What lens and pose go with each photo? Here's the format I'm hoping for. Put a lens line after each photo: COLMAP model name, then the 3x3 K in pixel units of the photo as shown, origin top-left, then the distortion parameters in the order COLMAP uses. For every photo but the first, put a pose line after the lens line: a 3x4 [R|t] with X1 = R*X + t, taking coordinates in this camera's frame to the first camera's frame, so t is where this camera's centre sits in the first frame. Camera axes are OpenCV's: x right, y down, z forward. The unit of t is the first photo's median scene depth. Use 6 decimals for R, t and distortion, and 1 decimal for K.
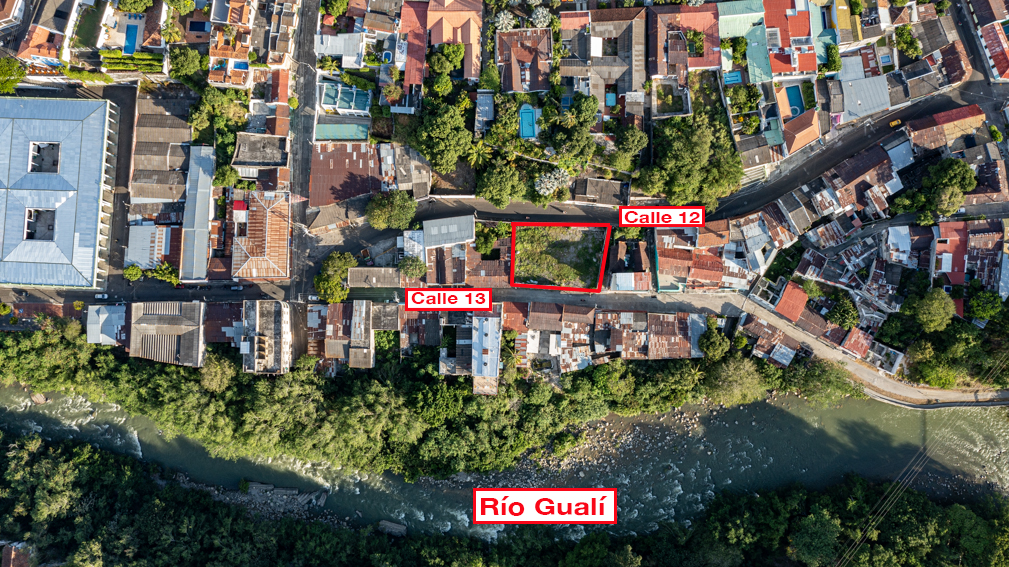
lens RADIAL K [[832.2, 0, 505.7], [0, 832.2, 282.9], [0, 0, 1]] dist [-0.005357, 0.000305]
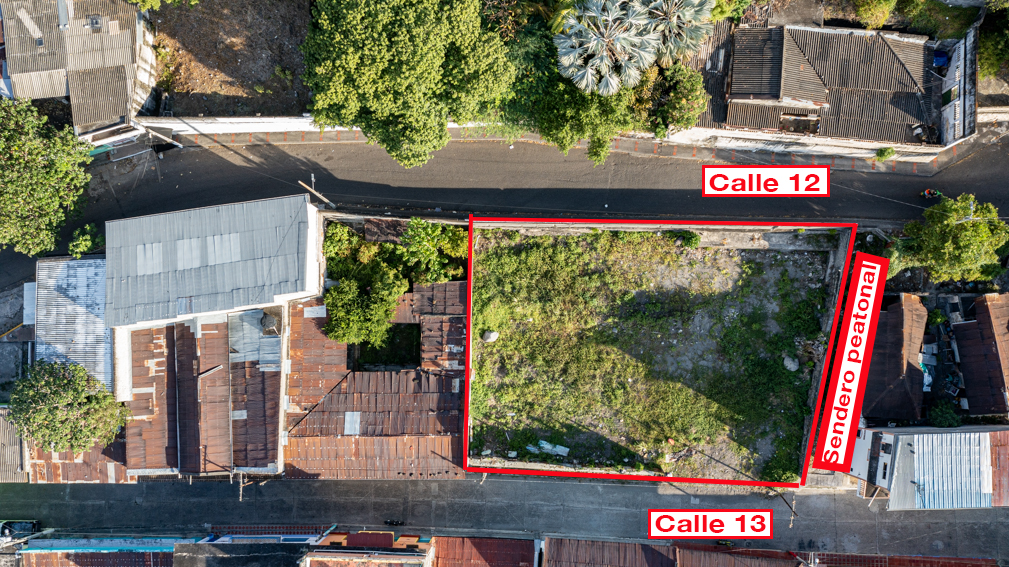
lens RADIAL K [[832.2, 0, 503.5], [0, 832.2, 283.6], [0, 0, 1]] dist [-0.005357, 0.000305]
pose [[0.999829, -0.012293, -0.013842, 0.022591], [0.012256, 0.999921, -0.002751, -0.052996], [0.013874, 0.002581, 0.999900, 0.747862]]
